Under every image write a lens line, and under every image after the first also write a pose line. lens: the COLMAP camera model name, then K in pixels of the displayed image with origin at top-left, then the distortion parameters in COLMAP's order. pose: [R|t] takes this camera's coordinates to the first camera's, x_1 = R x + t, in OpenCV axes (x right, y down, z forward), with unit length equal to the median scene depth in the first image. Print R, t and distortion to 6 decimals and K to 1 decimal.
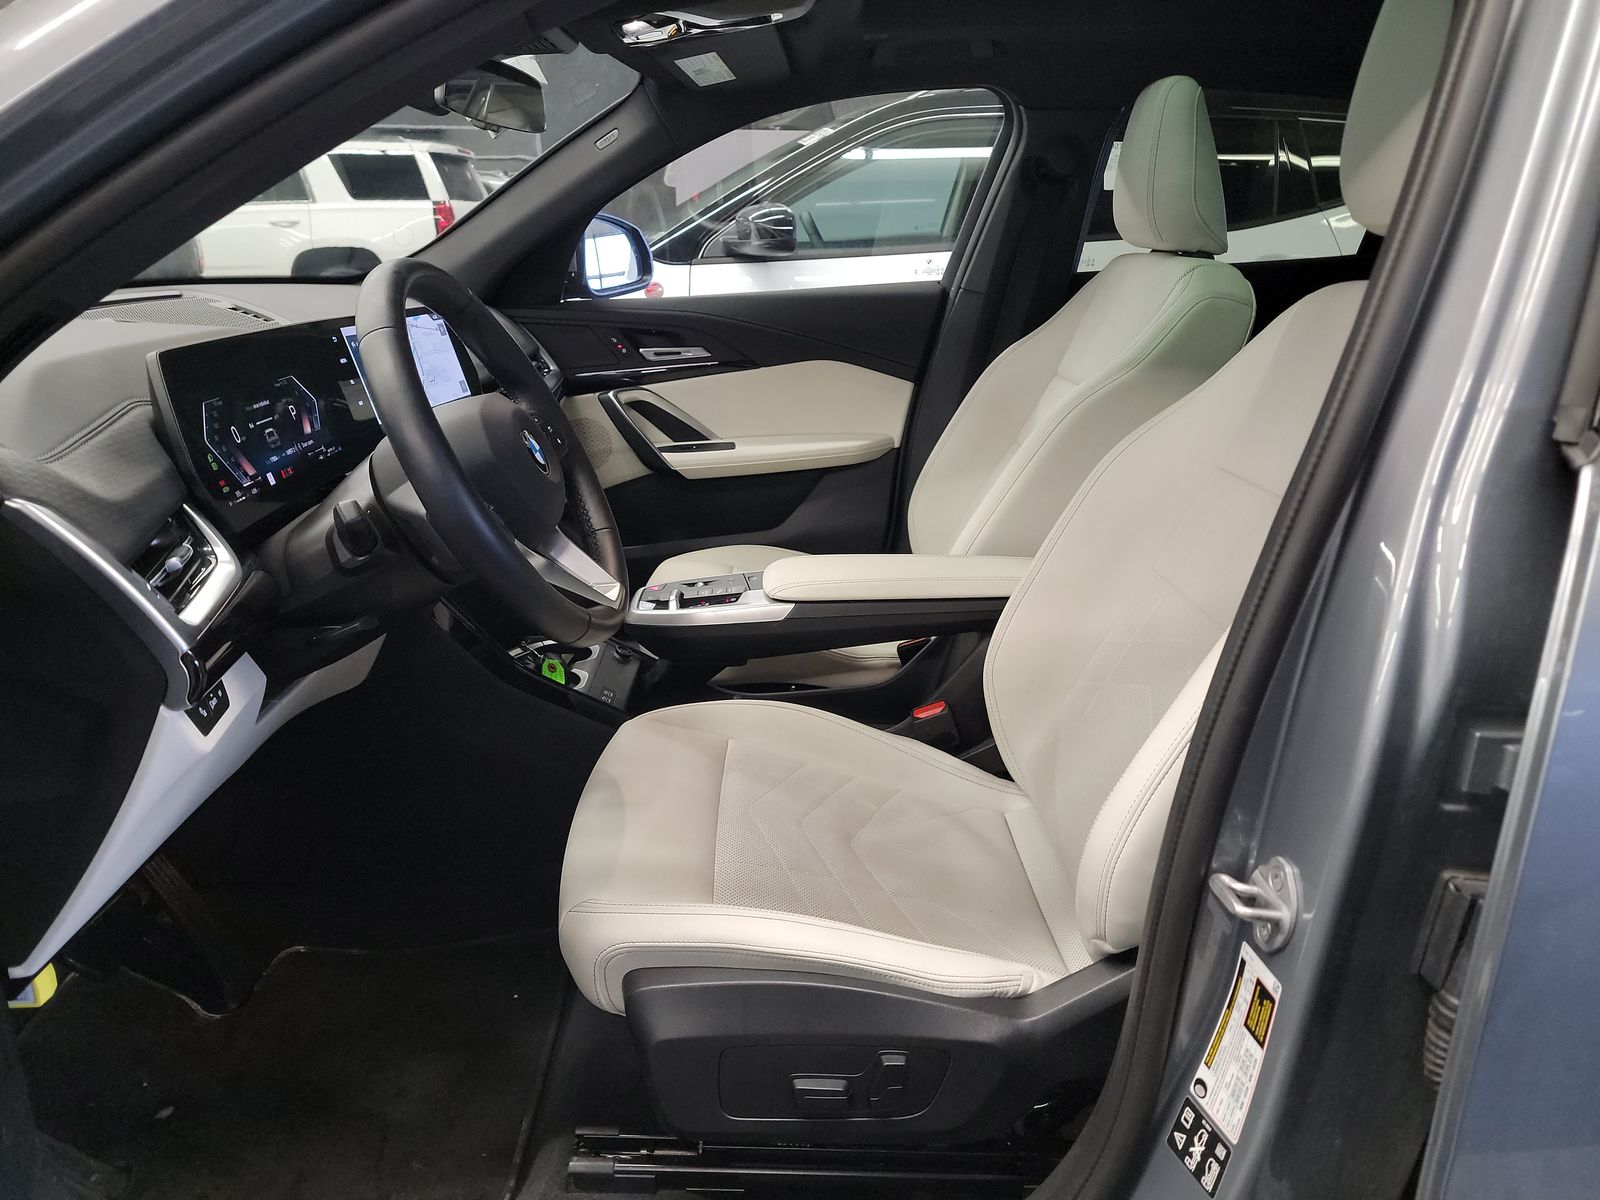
lens RADIAL K [[1093.6, 0, 818.6], [0, 1093.6, 597.0], [0, 0, 1]] dist [0.057764, -0.039551]
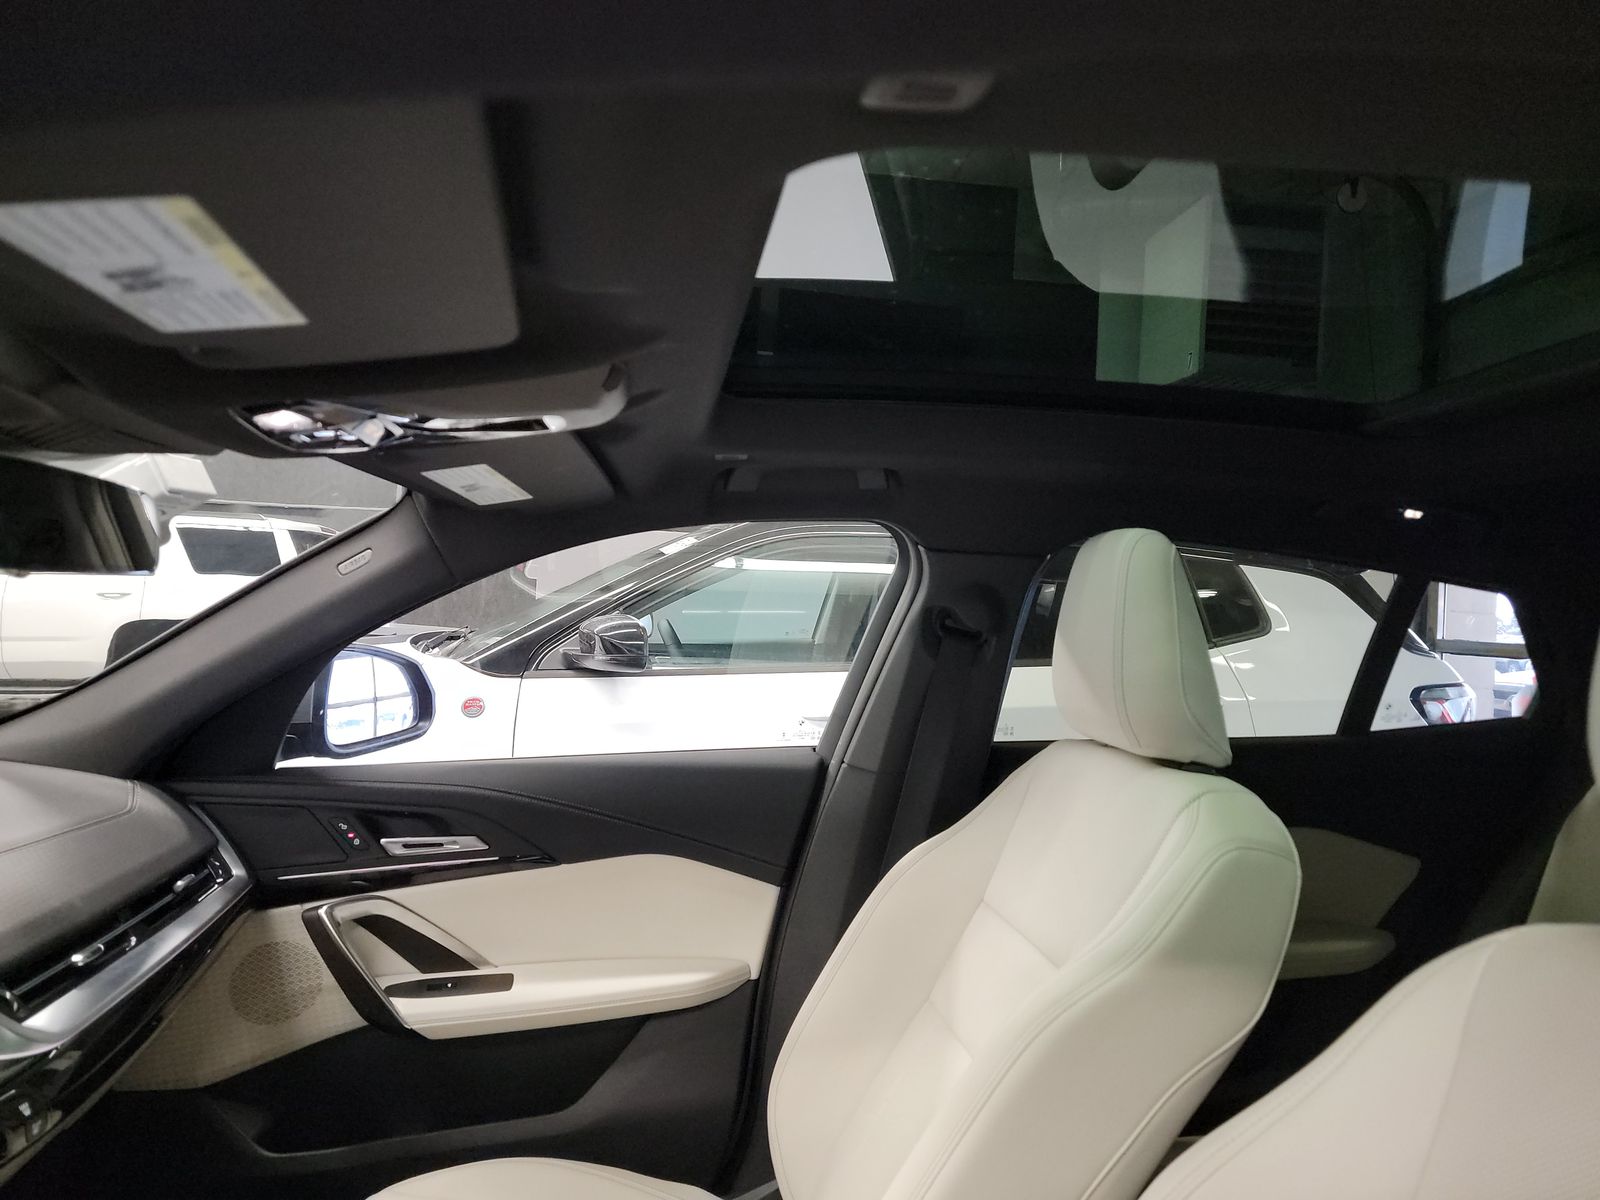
lens RADIAL K [[1093.6, 0, 818.6], [0, 1093.6, 597.0], [0, 0, 1]] dist [0.057764, -0.039551]
pose [[0.993157, 0.041297, 0.109237, 0.026450], [-0.003109, 0.944405, -0.328769, -0.140241], [-0.116742, 0.326180, 0.938072, 0.266955]]
